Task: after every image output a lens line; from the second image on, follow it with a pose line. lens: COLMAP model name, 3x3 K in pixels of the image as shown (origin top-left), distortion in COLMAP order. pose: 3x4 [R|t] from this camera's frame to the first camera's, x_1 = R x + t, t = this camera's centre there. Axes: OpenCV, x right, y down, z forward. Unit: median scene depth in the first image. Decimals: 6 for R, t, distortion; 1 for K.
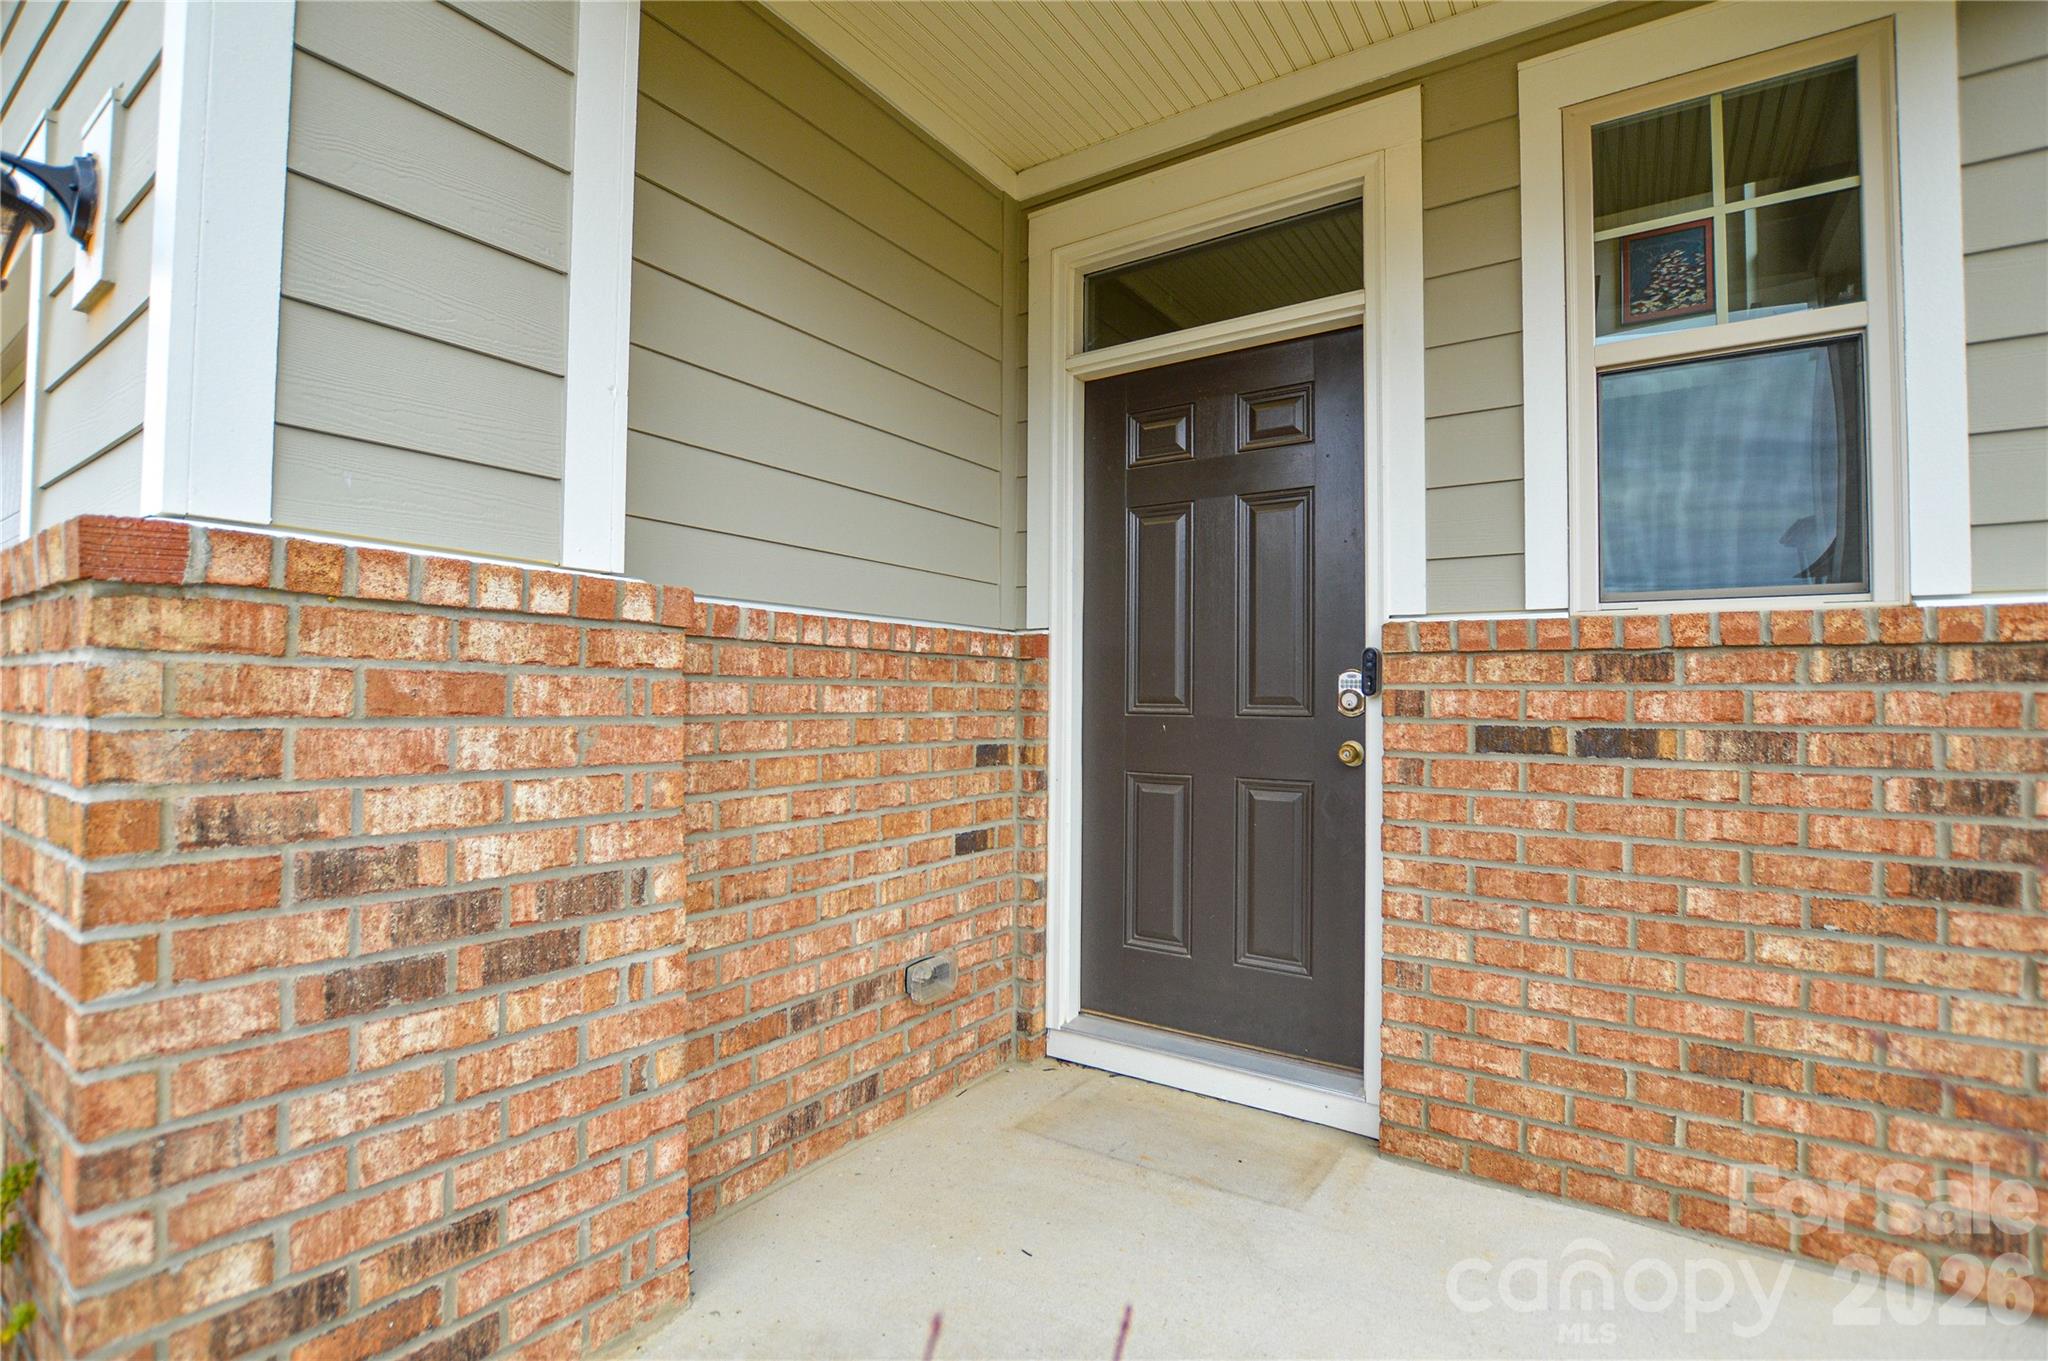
lens RADIAL K [[927.2, 0, 1007.5], [0, 927.2, 686.9], [0, 0, 1]] dist [-0.026807, 0.002777]
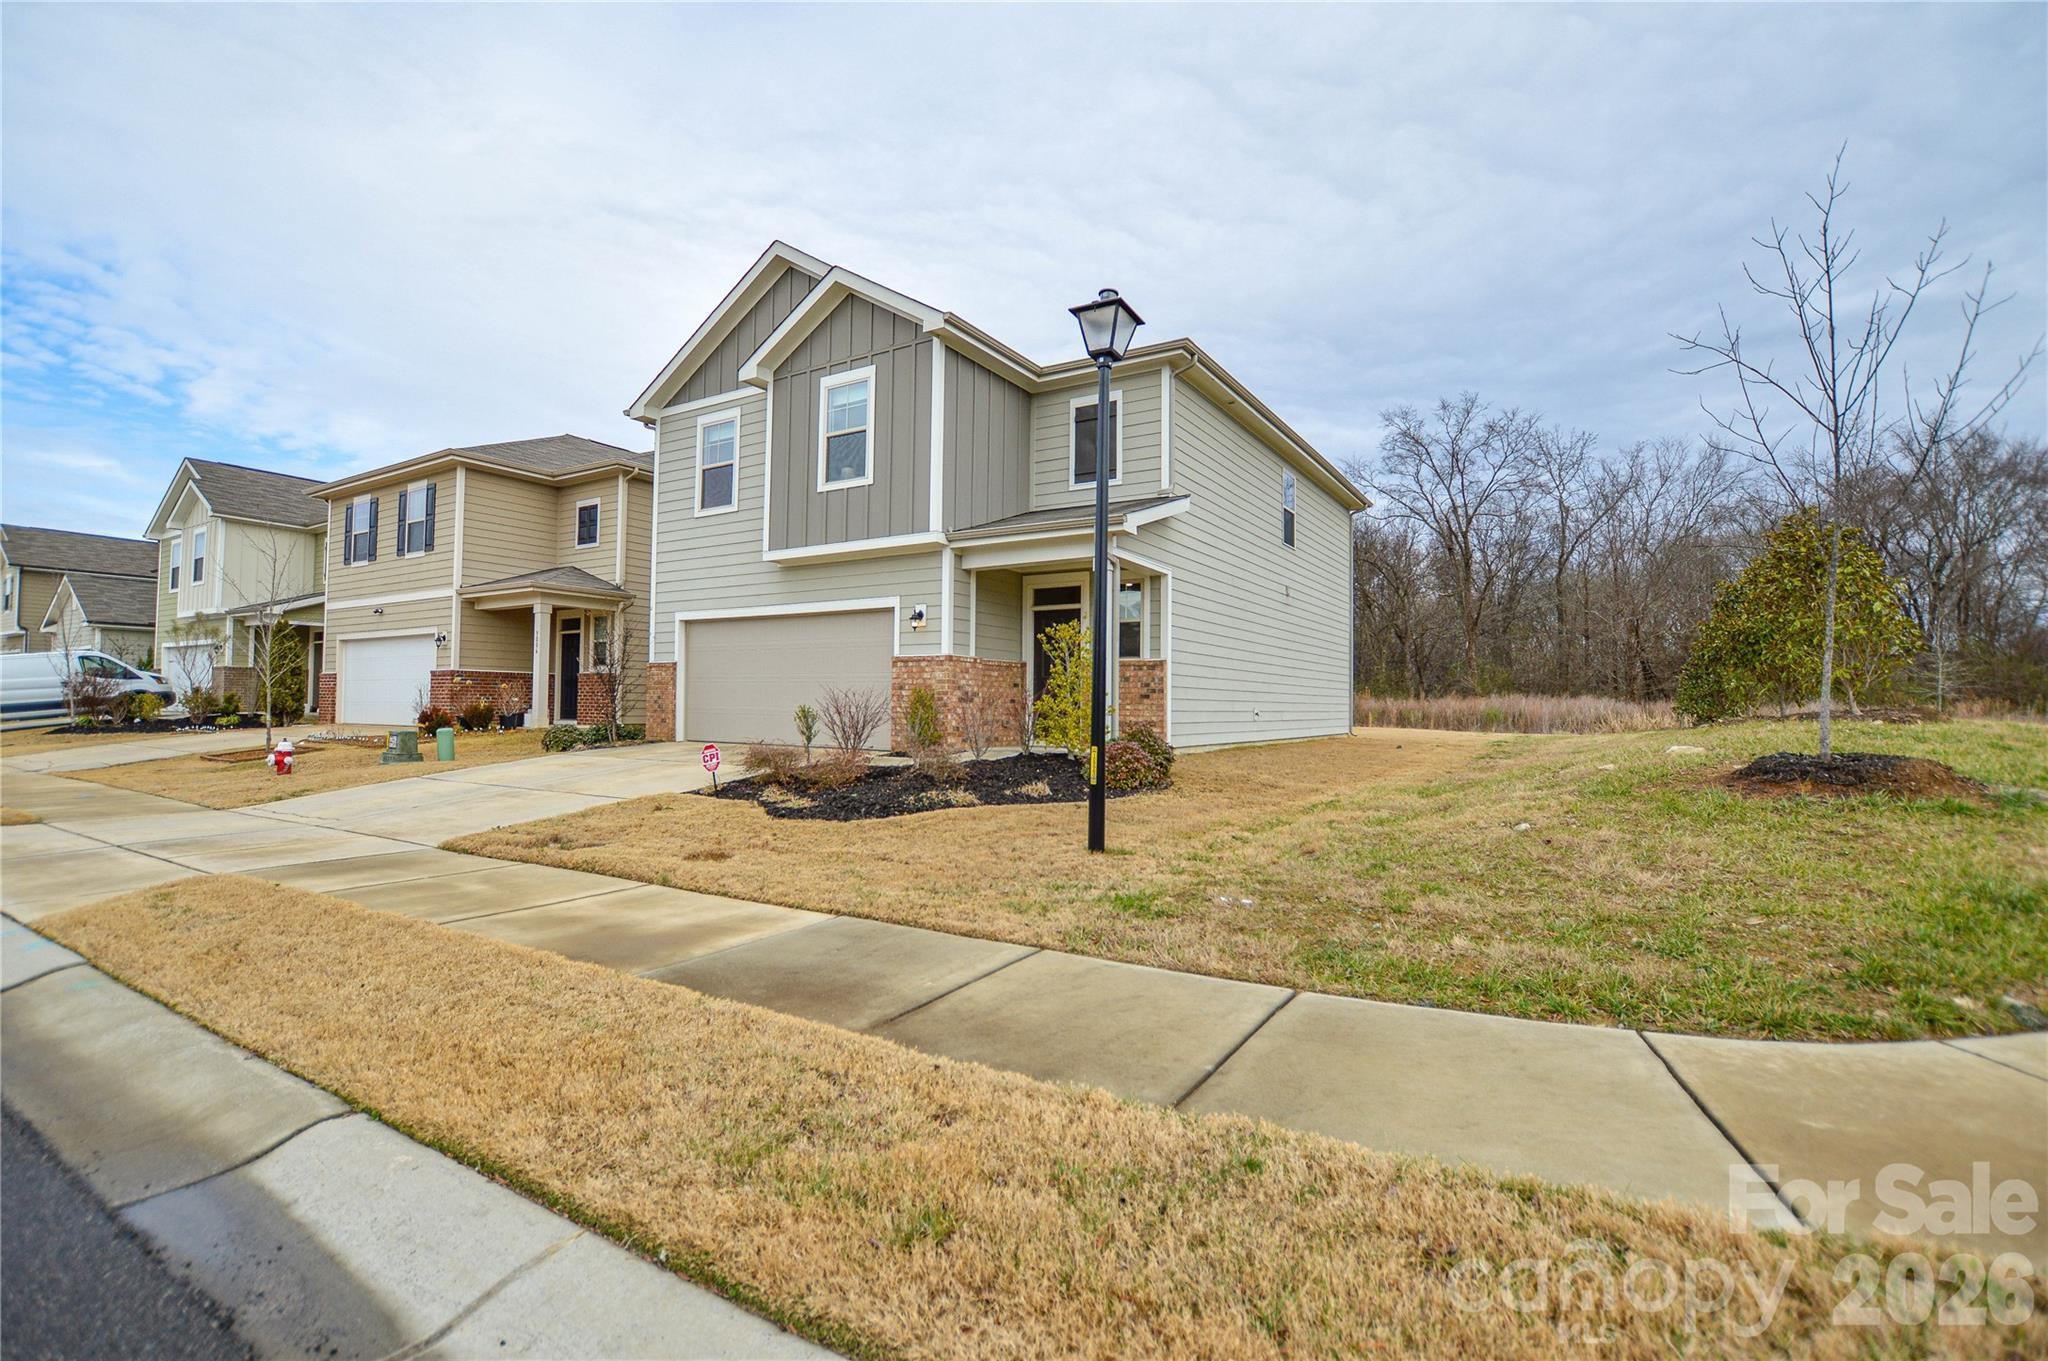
lens RADIAL K [[927.2, 0, 1025.2], [0, 927.2, 678.0], [0, 0, 1]] dist [-0.026807, 0.002777]
pose [[0.999359, -0.003411, 0.035639, -0.195900], [0.003788, 0.999937, -0.010529, 0.113363], [-0.035600, 0.010657, 0.999309, -5.507312]]
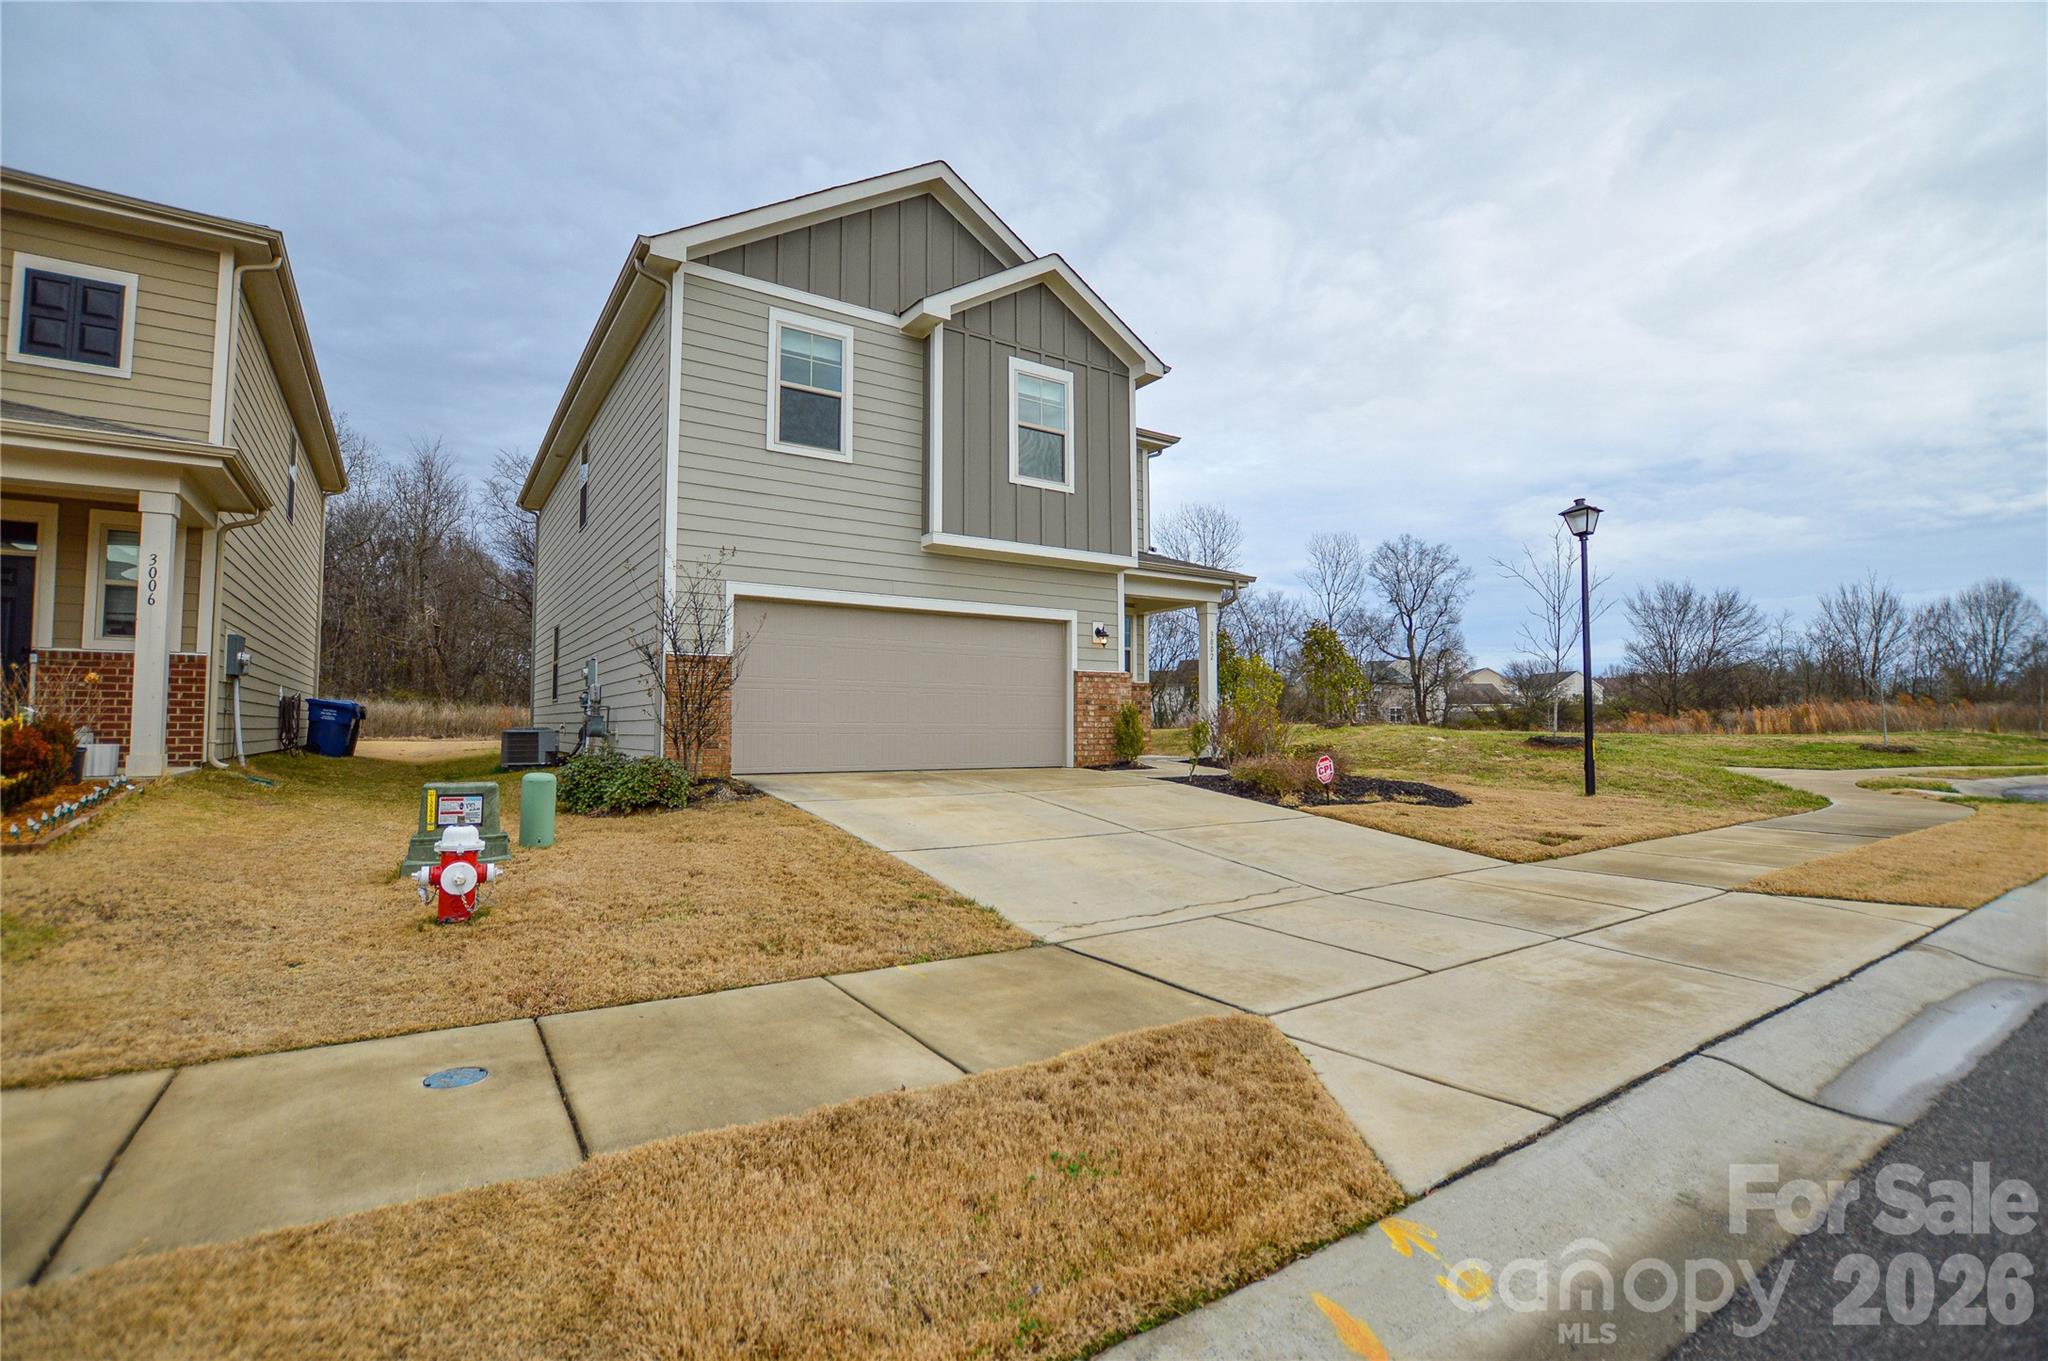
lens RADIAL K [[927.2, 0, 1021.3], [0, 927.2, 679.0], [0, 0, 1]] dist [-0.026807, 0.002777]
pose [[0.385697, 0.032542, 0.922052, -6.679354], [-0.011150, 0.999469, -0.030610, 0.148336], [-0.922558, 0.001525, 0.385855, -1.314520]]
